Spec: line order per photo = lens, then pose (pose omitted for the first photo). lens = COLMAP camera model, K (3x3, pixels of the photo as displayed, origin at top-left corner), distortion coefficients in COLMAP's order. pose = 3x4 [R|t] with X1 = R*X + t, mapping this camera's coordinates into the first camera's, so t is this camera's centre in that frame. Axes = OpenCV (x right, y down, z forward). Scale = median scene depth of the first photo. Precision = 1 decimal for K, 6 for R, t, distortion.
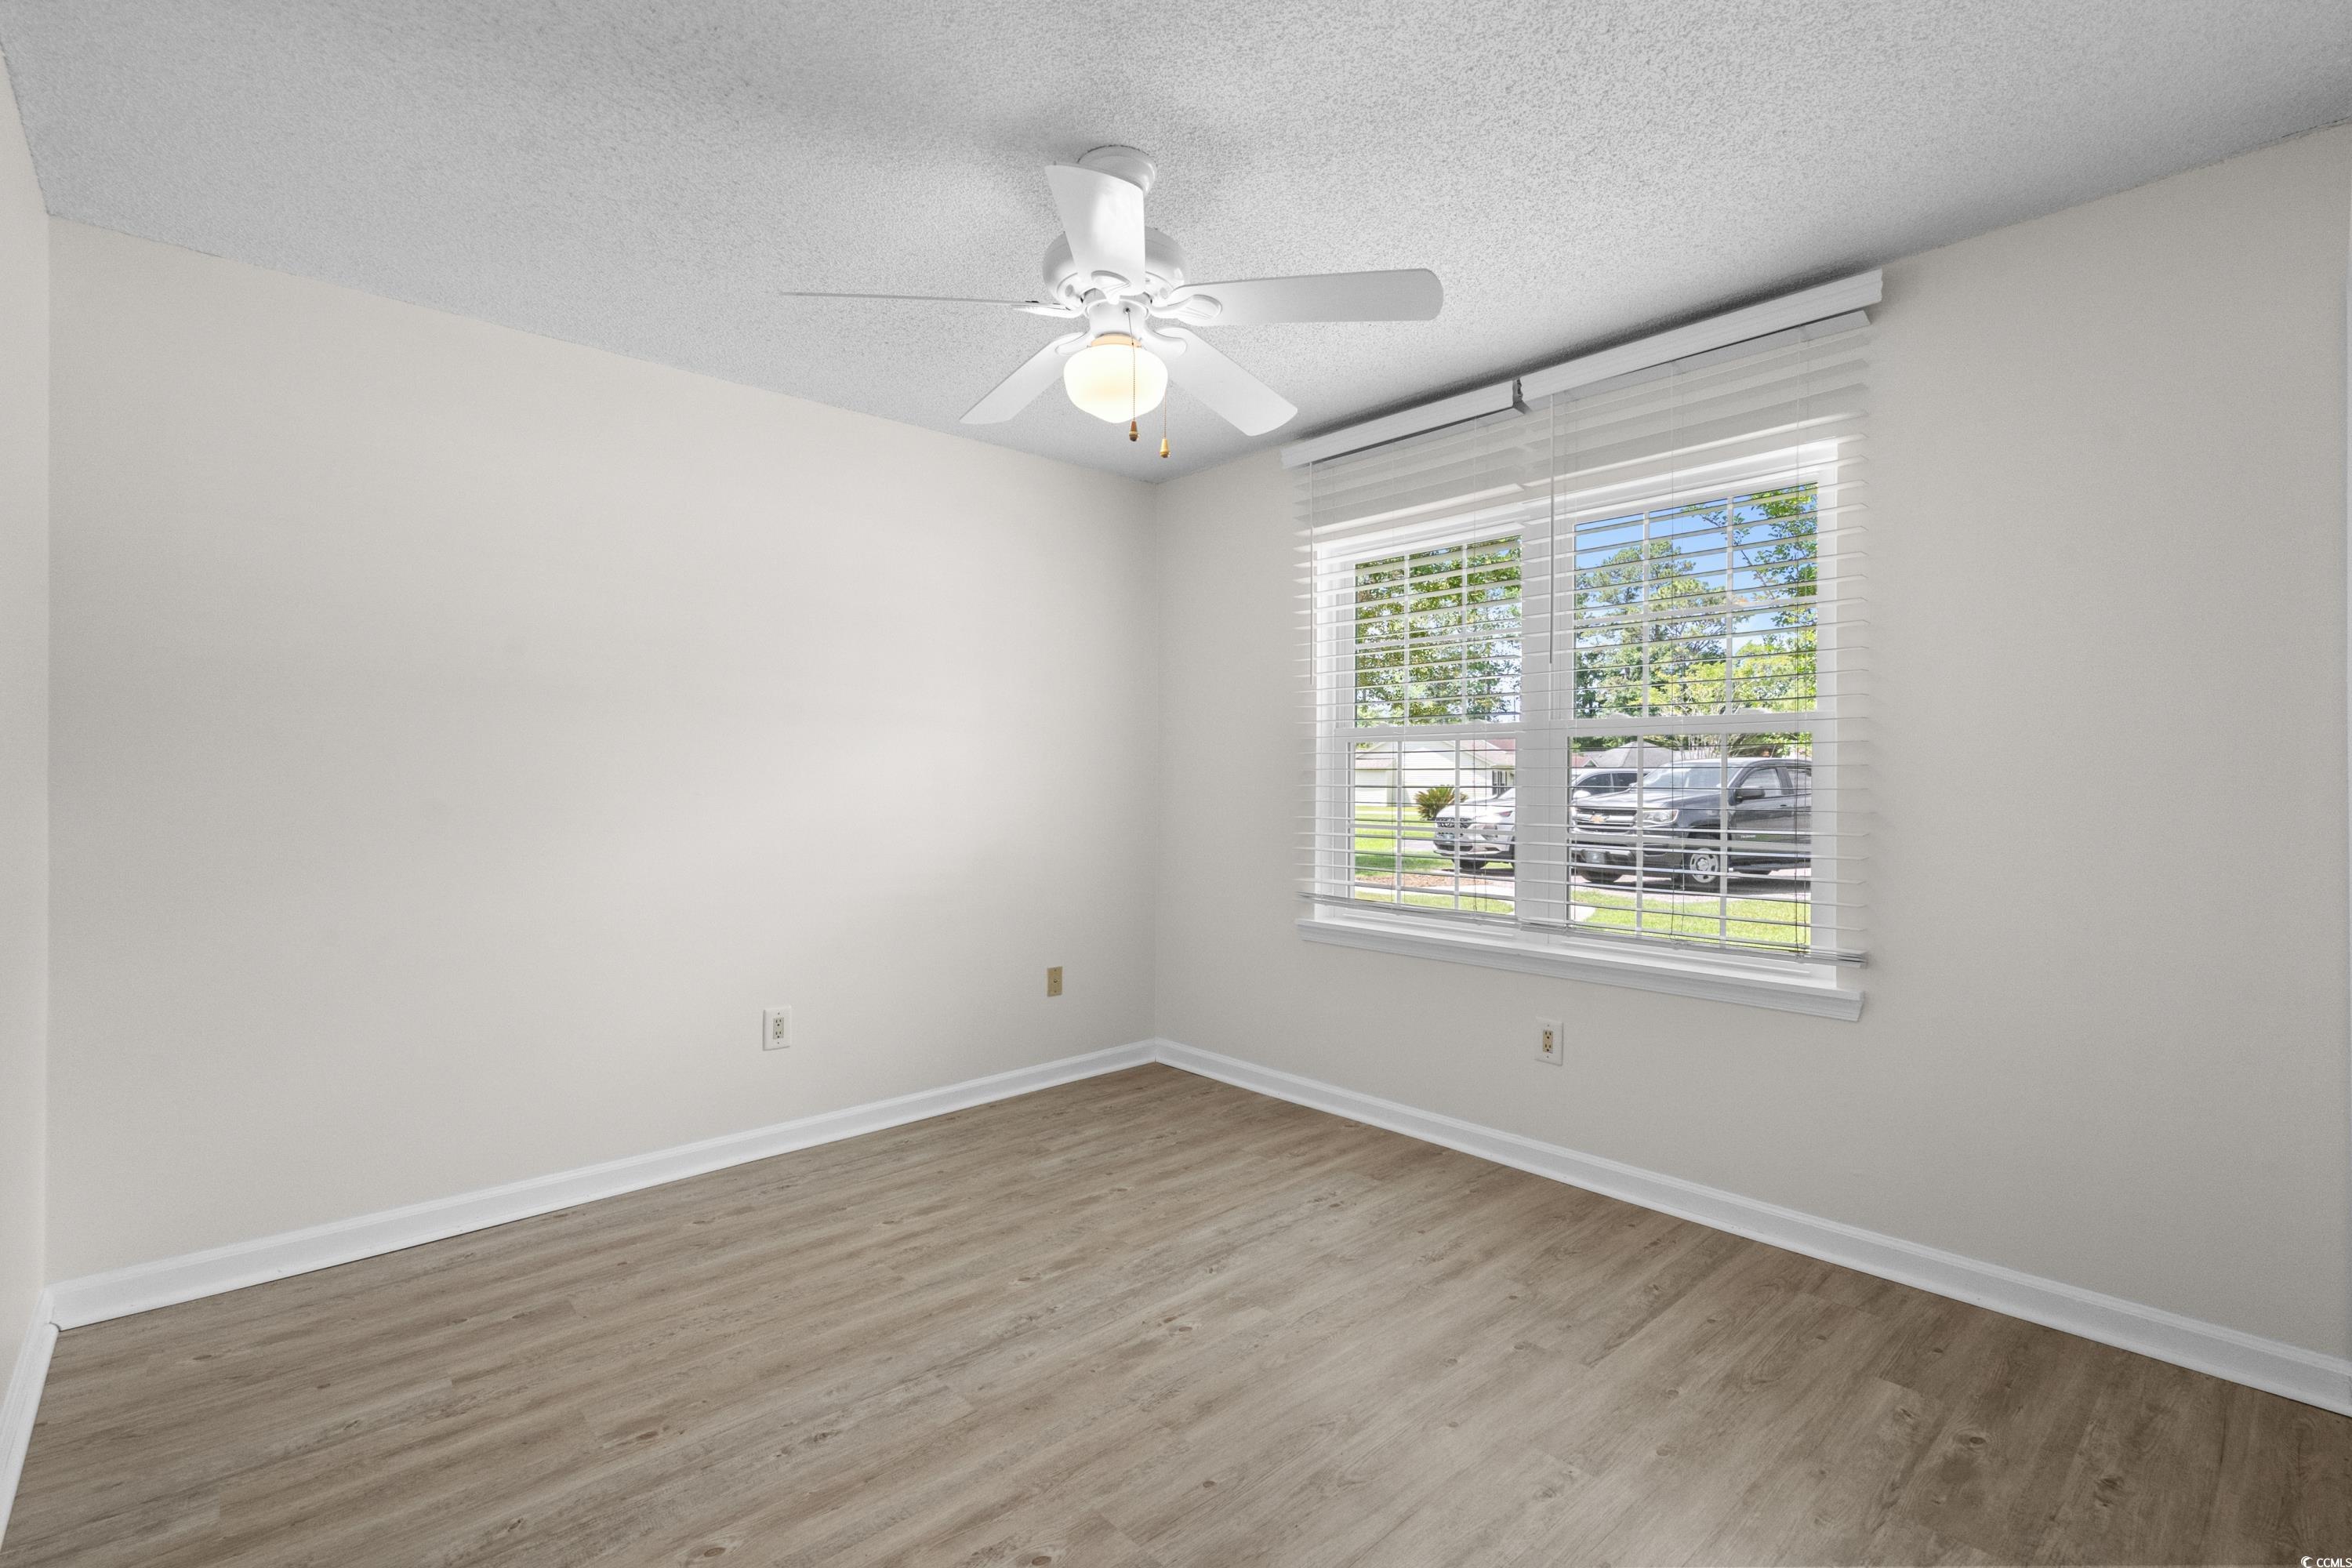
lens RADIAL K [[1085.1, 0, 1173.9], [0, 1085.1, 786.4], [0, 0, 1]] dist [-0.003915, -0.000401]
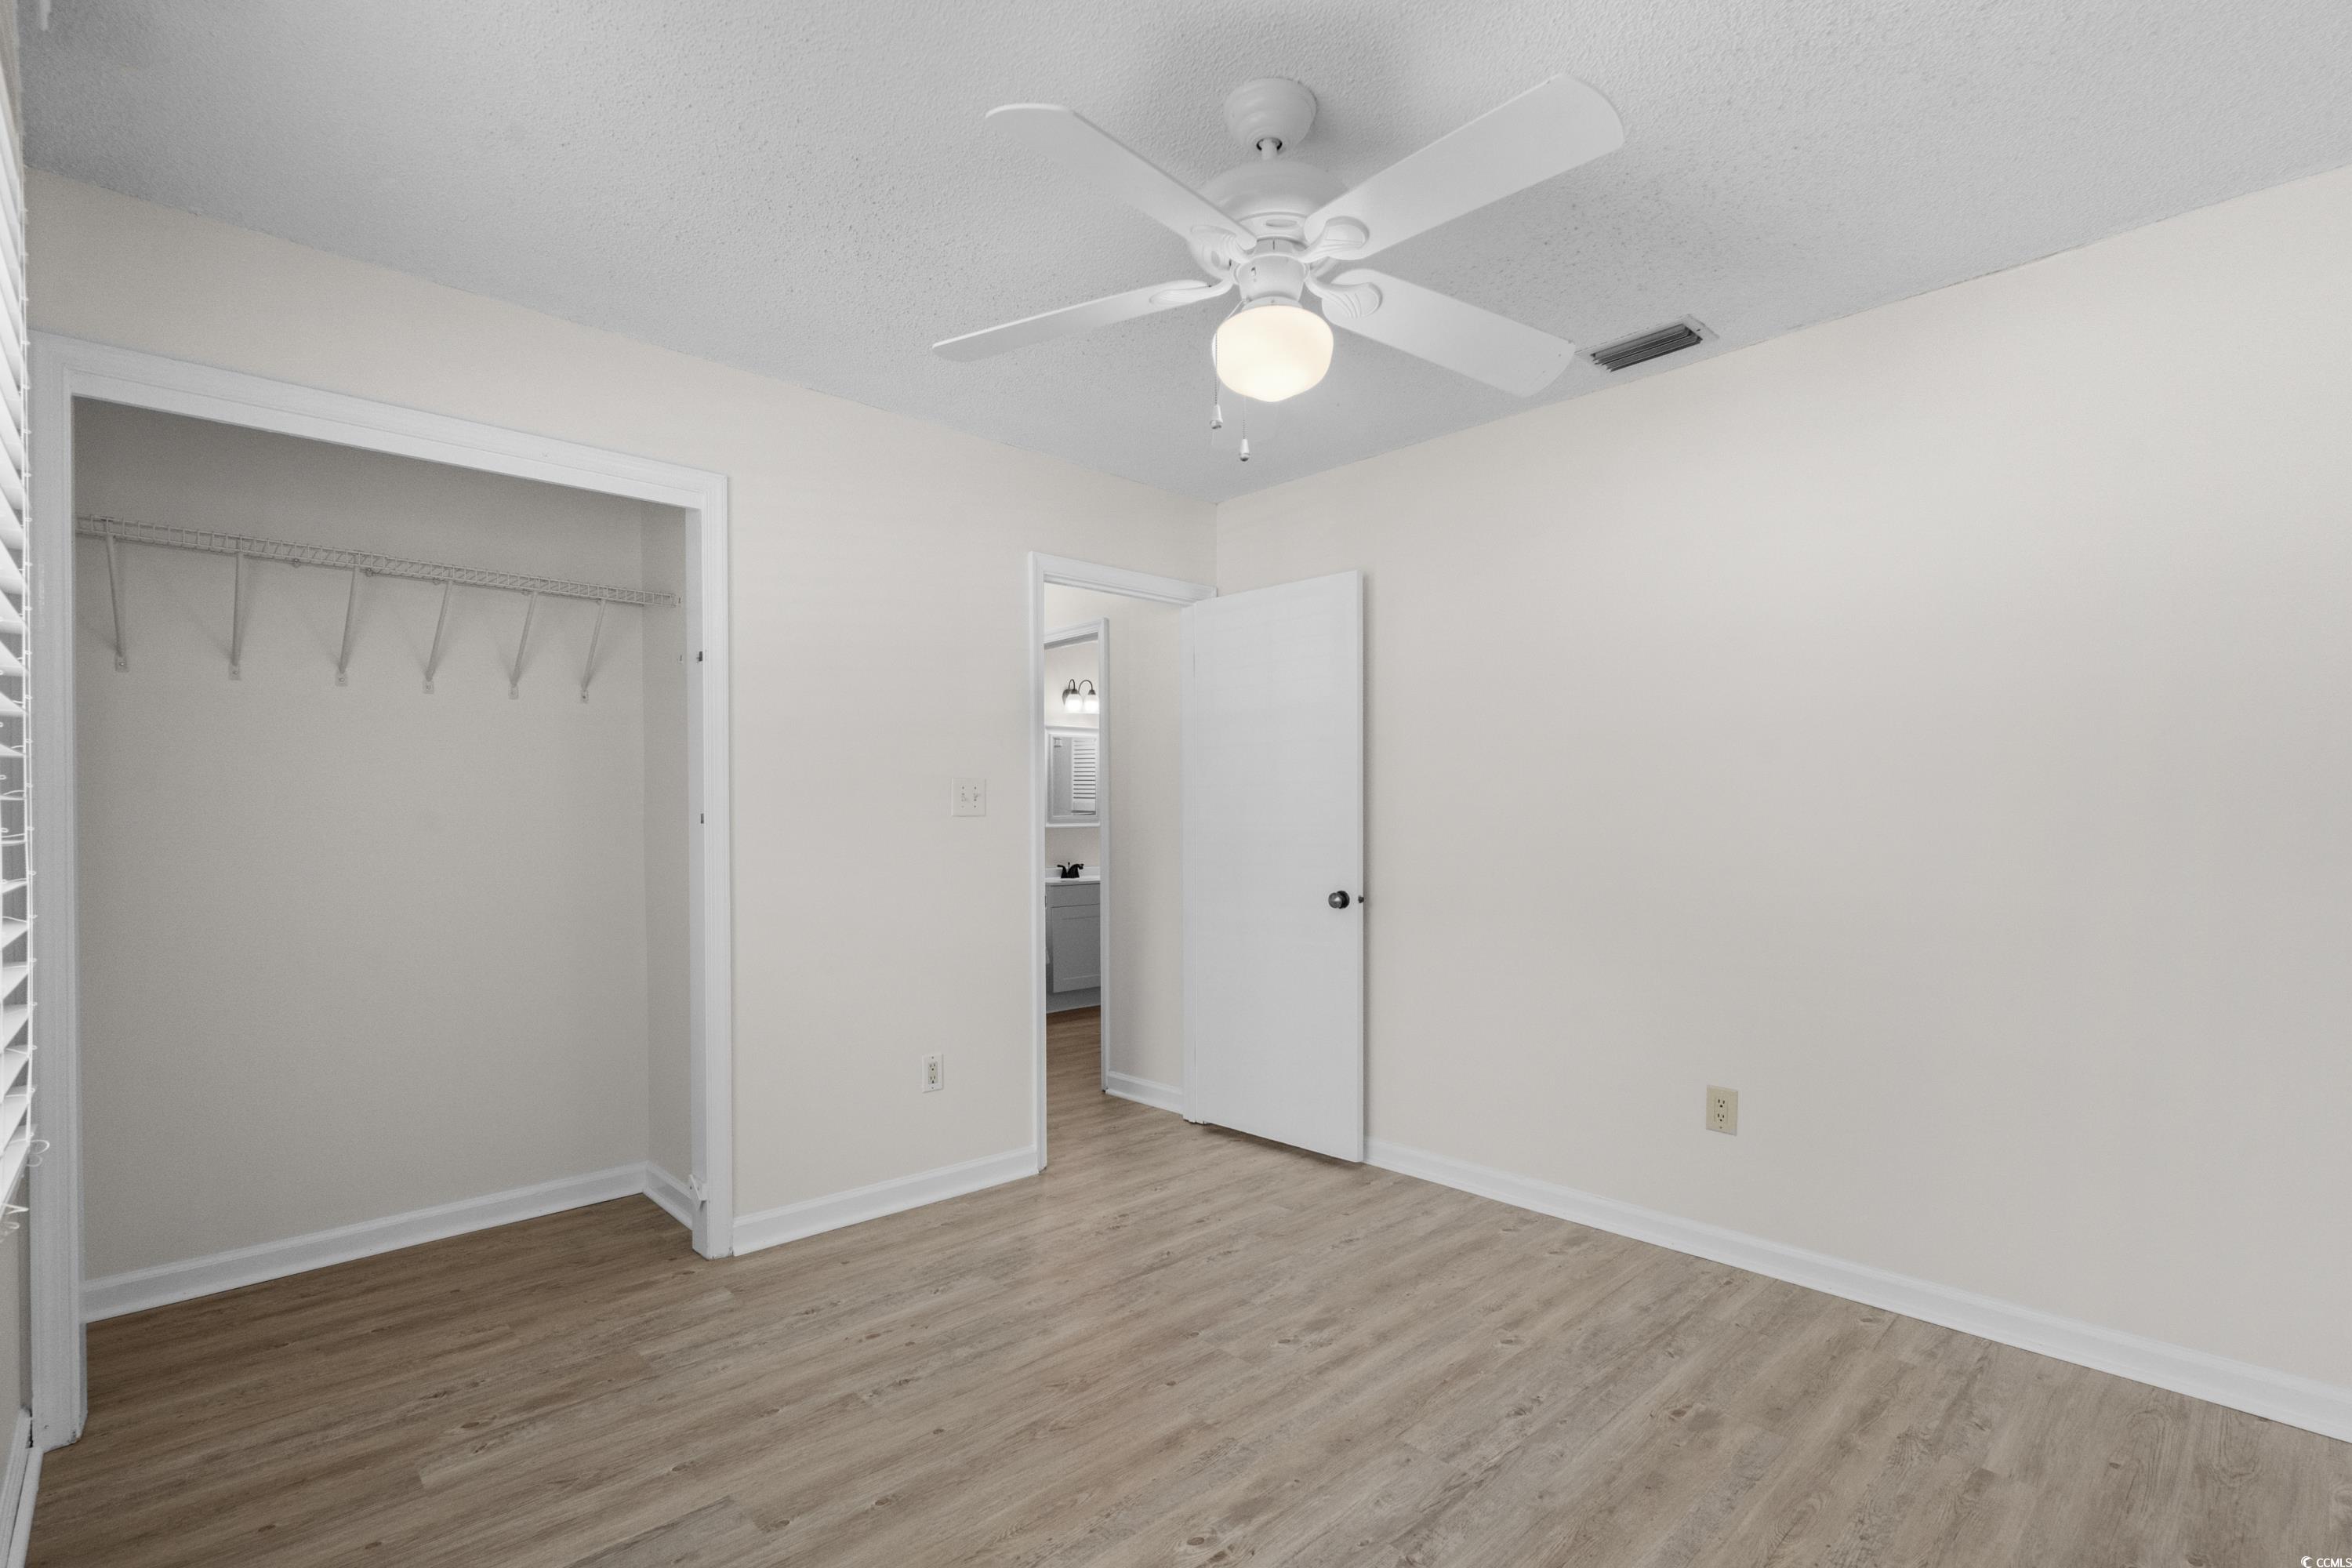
lens RADIAL K [[1085.1, 0, 1178.3], [0, 1085.1, 798.9], [0, 0, 1]] dist [-0.003915, -0.000401]
pose [[-0.999781, 0.003629, -0.020611, 0.042921], [0.003918, 0.999894, -0.014015, -0.012394], [0.020558, -0.014093, -0.999689, 2.054625]]
